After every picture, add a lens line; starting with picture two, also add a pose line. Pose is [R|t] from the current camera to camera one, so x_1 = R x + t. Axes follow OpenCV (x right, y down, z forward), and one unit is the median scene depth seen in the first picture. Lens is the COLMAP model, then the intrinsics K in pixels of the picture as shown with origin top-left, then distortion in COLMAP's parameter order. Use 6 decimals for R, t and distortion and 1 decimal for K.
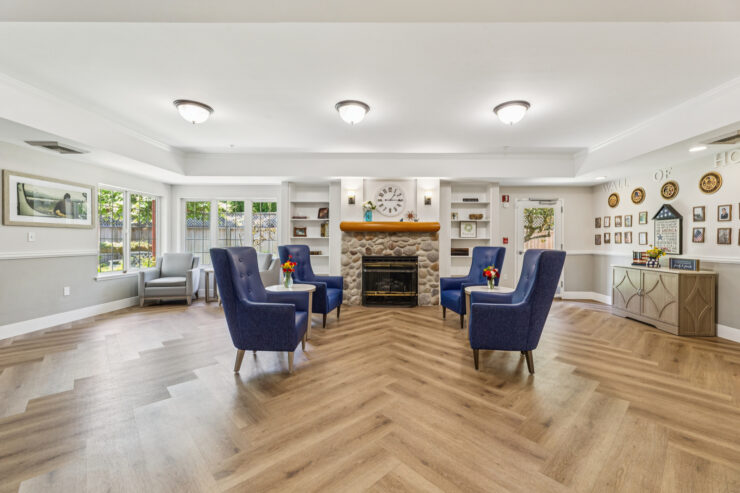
lens RADIAL K [[298.7, 0, 372.2], [0, 298.7, 245.4], [0, 0, 1]] dist [0.000350, 0.000677]
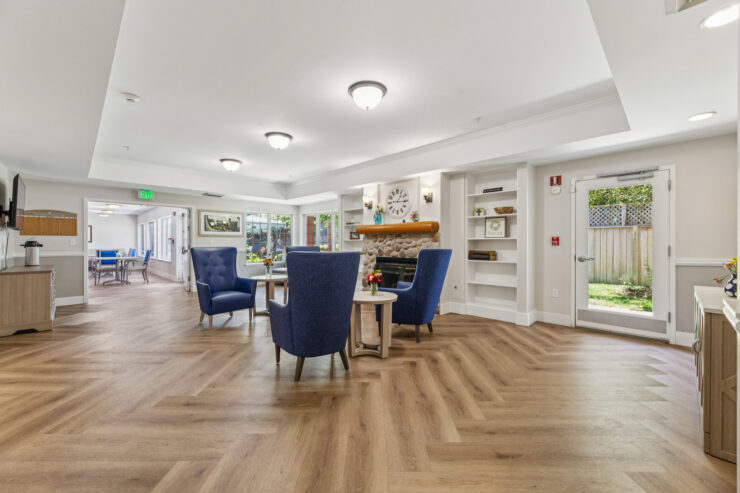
lens RADIAL K [[298.7, 0, 398.9], [0, 298.7, 245.1], [0, 0, 1]] dist [0.000350, 0.000677]
pose [[0.729970, -0.001207, -0.683478, 0.746814], [-0.004186, 0.999972, -0.006236, -0.000170], [0.683466, 0.007413, 0.729944, 0.274823]]
